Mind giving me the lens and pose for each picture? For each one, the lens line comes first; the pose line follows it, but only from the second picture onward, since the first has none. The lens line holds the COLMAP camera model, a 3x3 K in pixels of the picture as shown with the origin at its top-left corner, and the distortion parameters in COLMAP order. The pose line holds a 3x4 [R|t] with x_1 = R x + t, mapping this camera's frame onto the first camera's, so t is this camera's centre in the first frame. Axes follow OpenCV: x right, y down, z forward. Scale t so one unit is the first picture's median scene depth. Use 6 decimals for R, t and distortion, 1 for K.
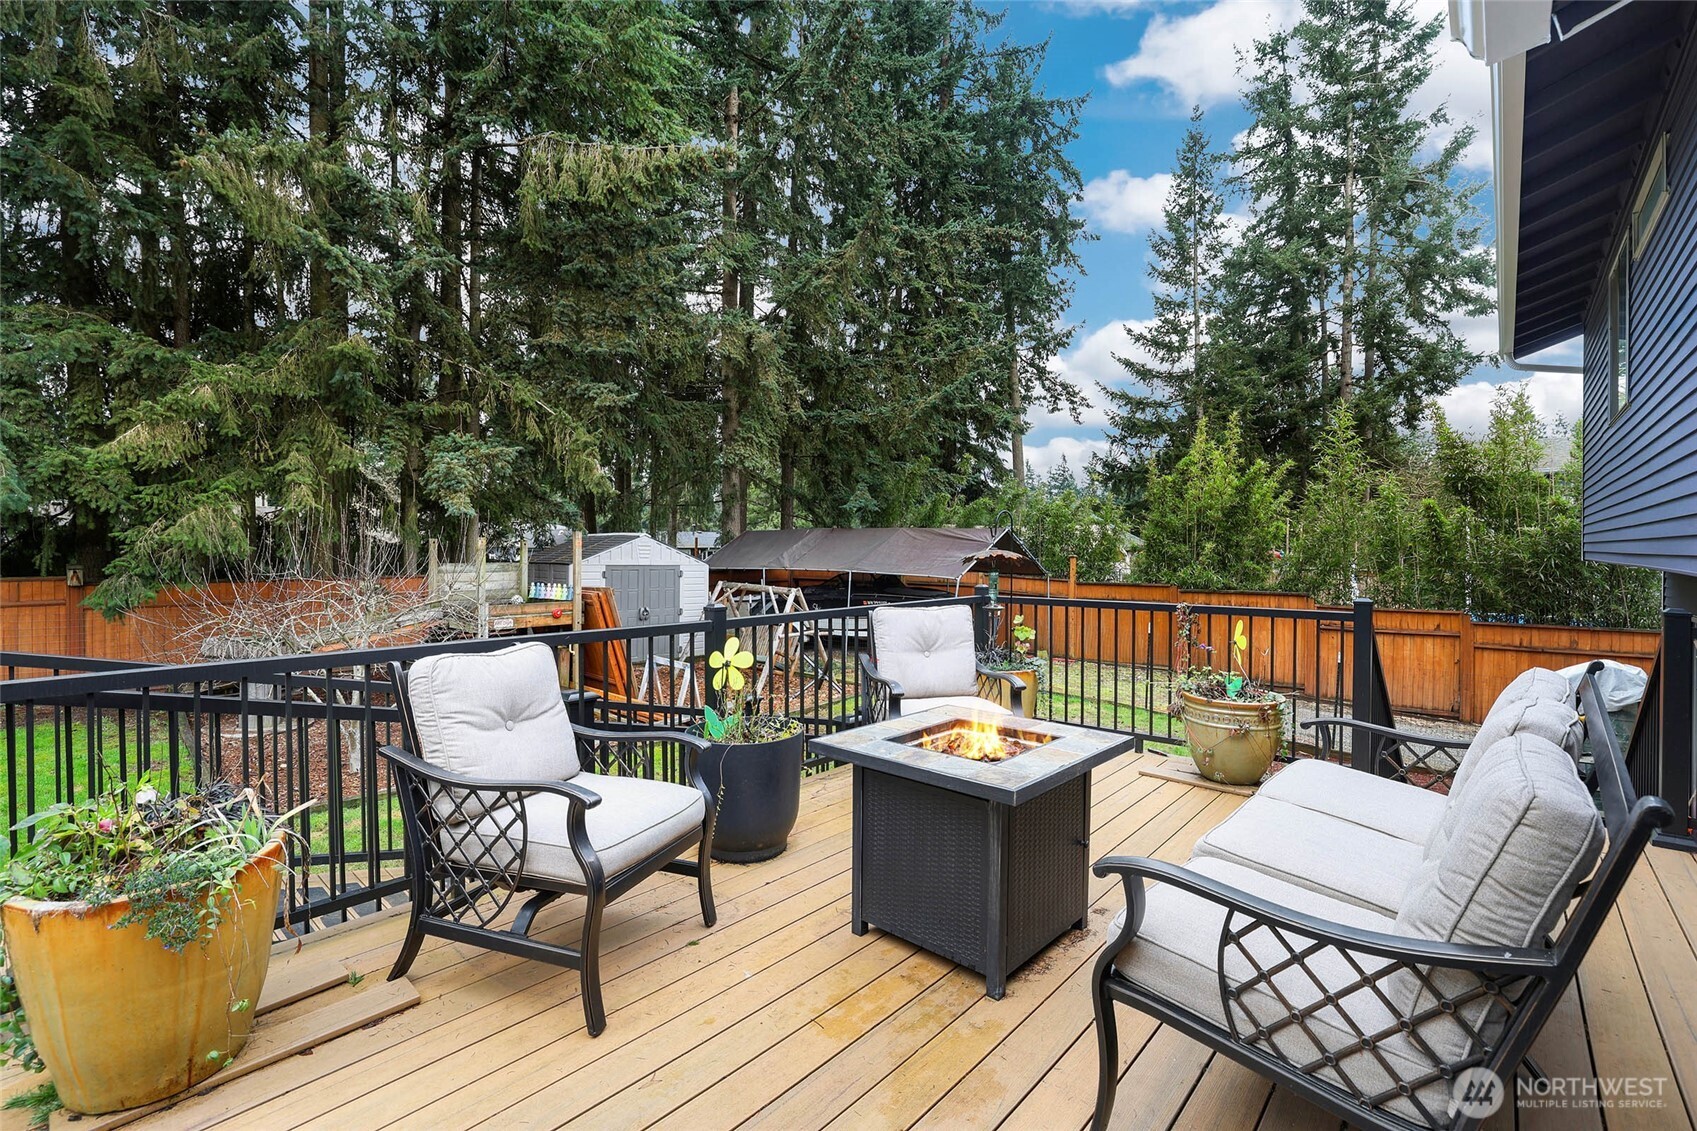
lens RADIAL K [[751.7, 0, 848.5], [0, 751.7, 565.5], [0, 0, 1]] dist [0.002088, 0.000696]
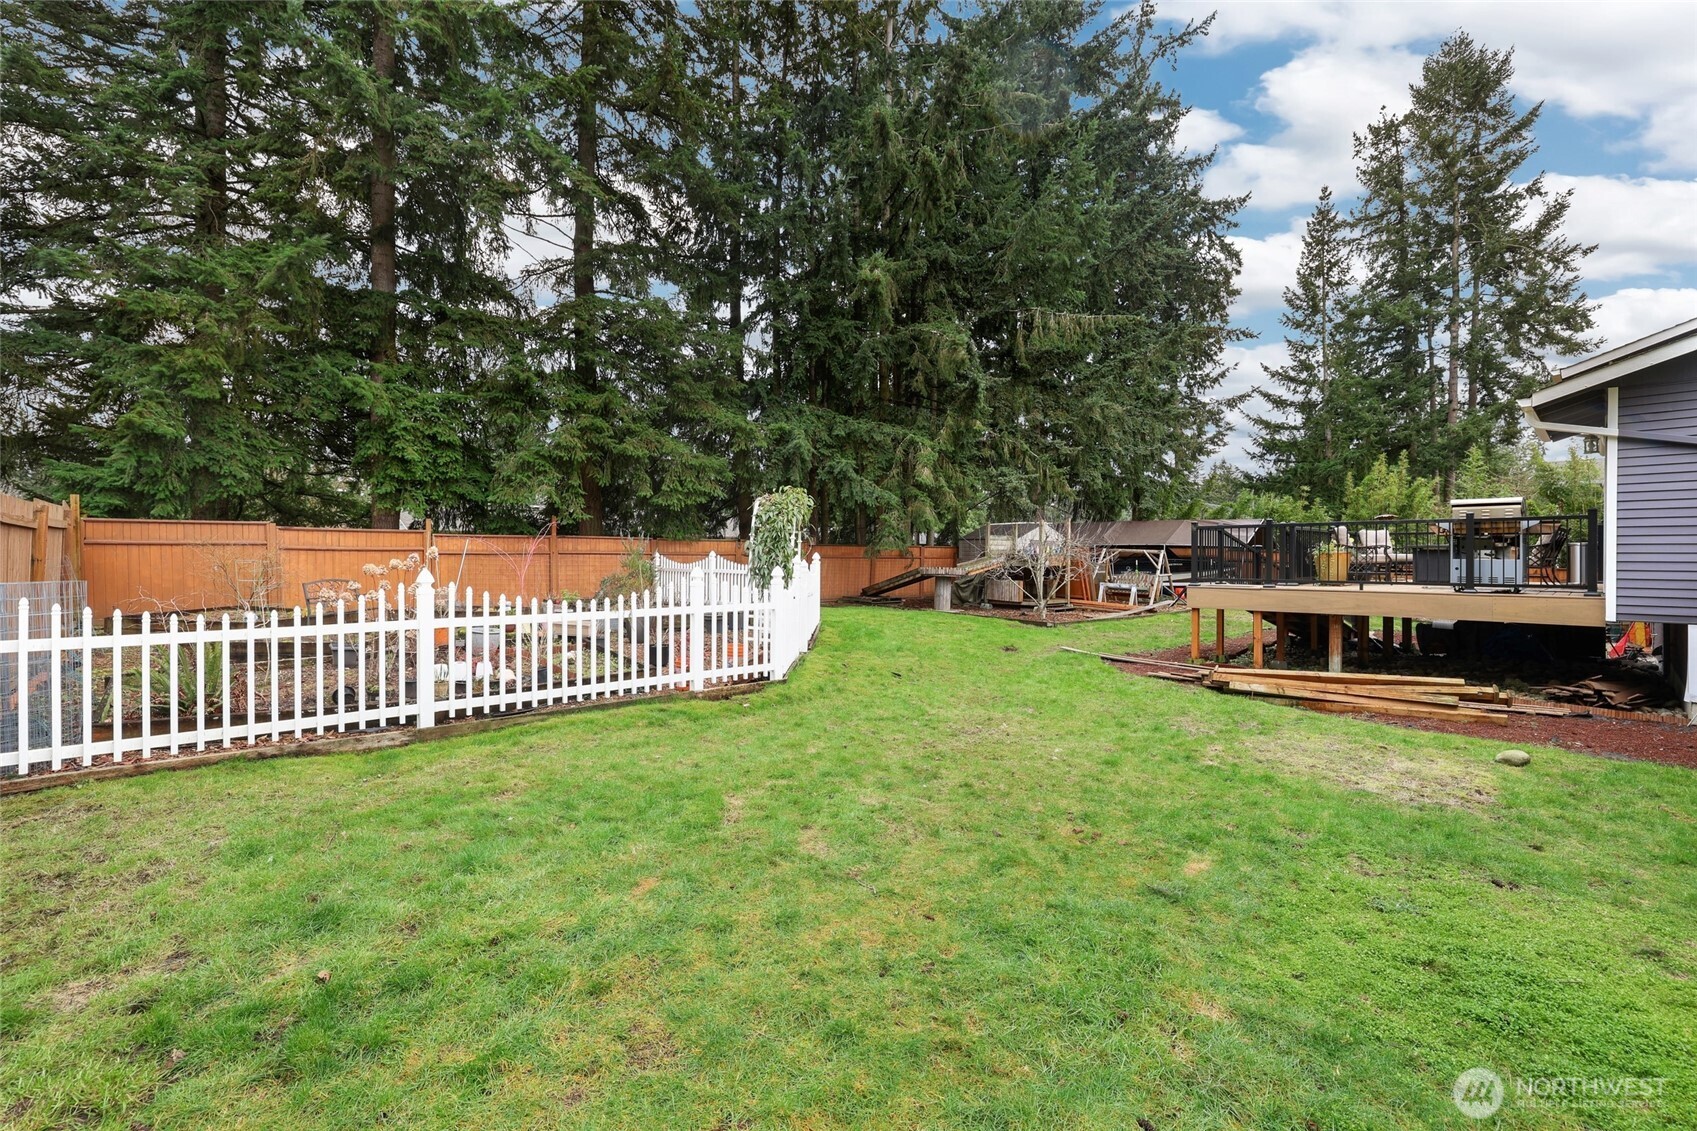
lens RADIAL K [[738.7, 0, 848.5], [0, 738.7, 565.5], [0, 0, 1]] dist [0.000703, 0.000790]
pose [[0.996628, 0.004548, -0.081928, -0.216647], [-0.005326, 0.999943, -0.009279, 0.028464], [0.081882, 0.009684, 0.996595, -0.273231]]
